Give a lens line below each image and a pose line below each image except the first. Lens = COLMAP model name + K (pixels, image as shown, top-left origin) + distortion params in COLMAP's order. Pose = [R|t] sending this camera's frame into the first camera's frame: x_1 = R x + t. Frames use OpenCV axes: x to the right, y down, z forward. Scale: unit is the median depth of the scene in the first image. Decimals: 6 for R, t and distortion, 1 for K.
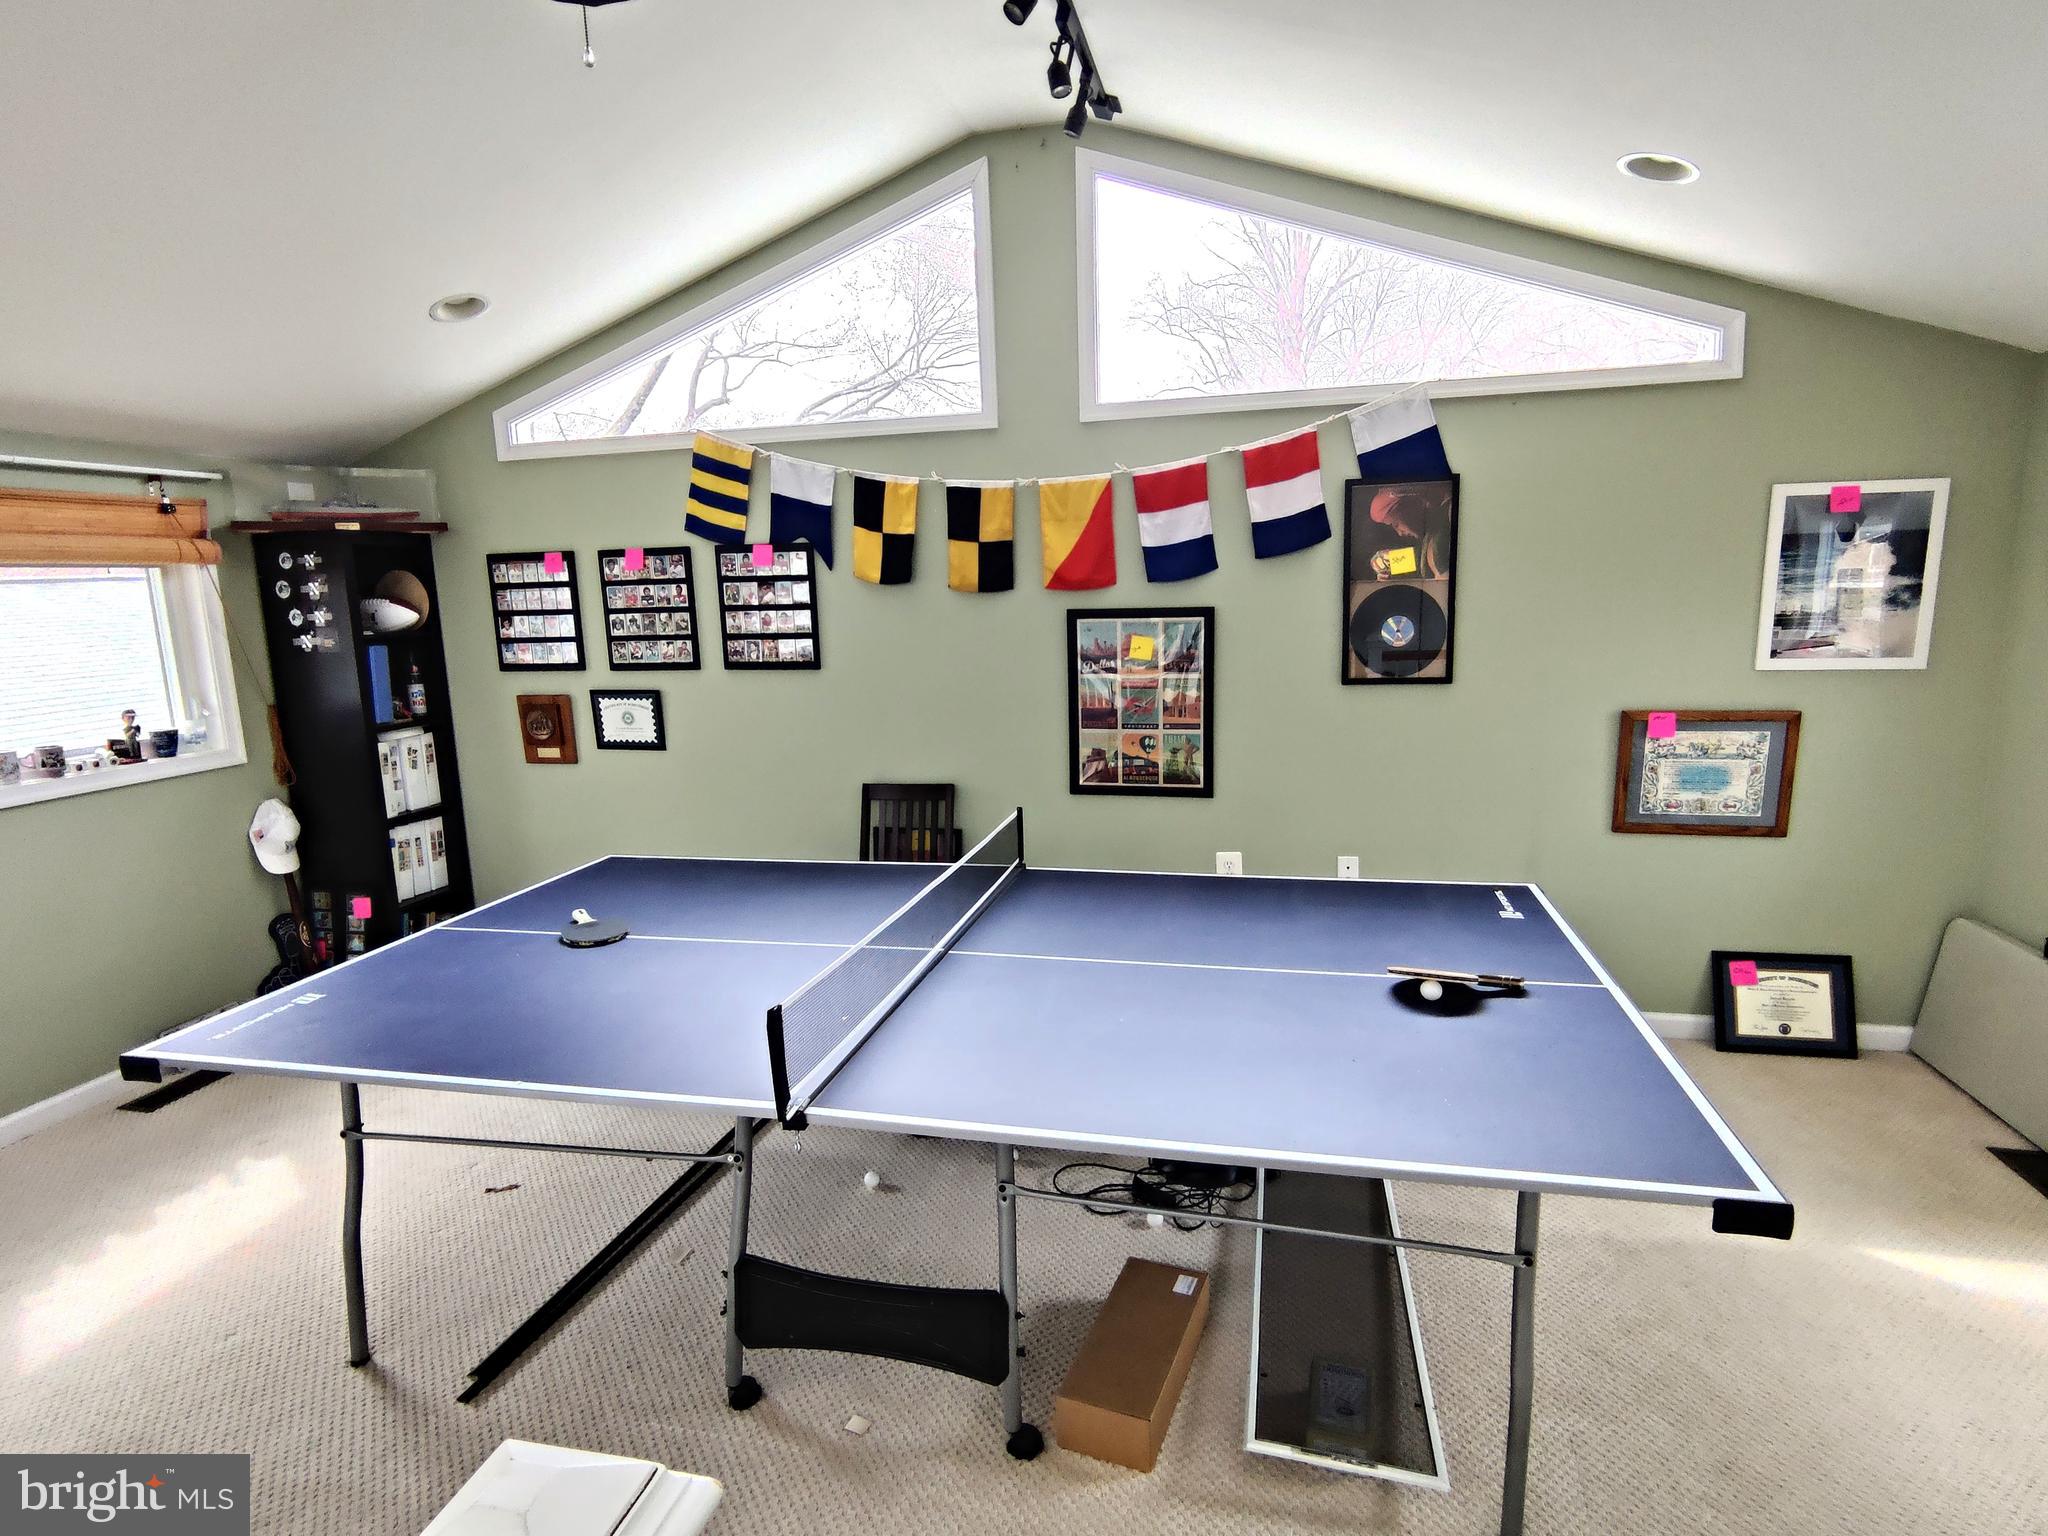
lens RADIAL K [[1101.7, 0, 1029.9], [0, 1101.7, 772.3], [0, 0, 1]] dist [-0.006857, -0.002945]
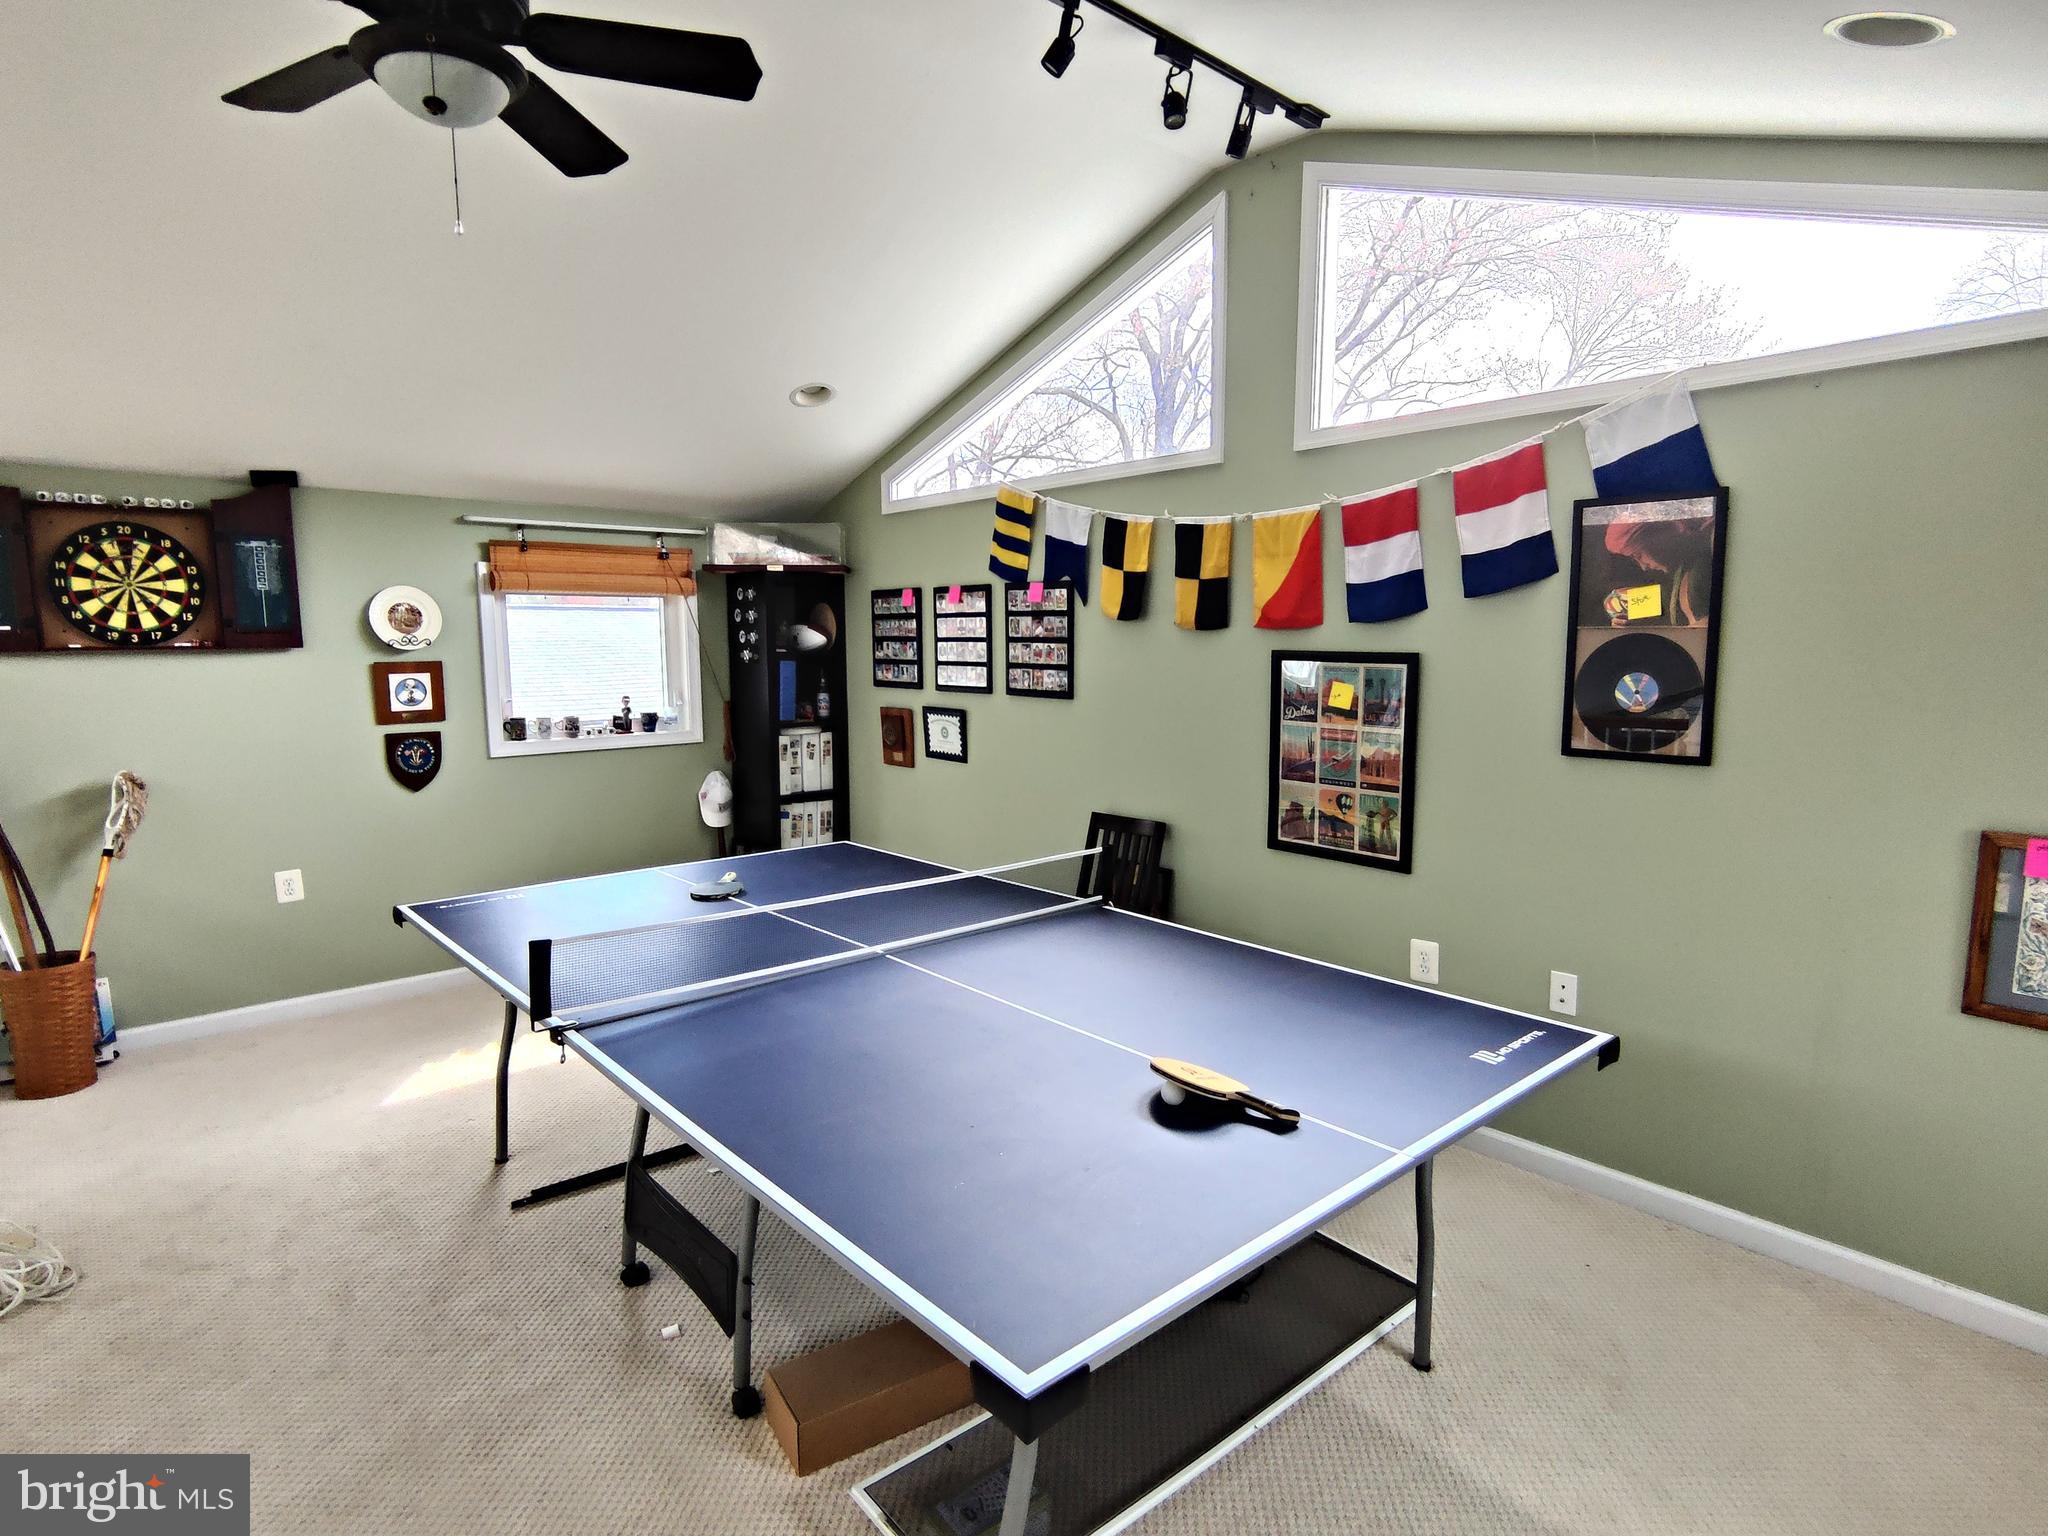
lens RADIAL K [[1101.7, 0, 1030.8], [0, 1101.7, 769.9], [0, 0, 1]] dist [-0.006857, -0.002945]
pose [[0.812798, 0.096949, -0.574421, 0.416655], [-0.121032, 0.992642, -0.003722, -0.018951], [0.569834, 0.072549, 0.818551, 0.125154]]
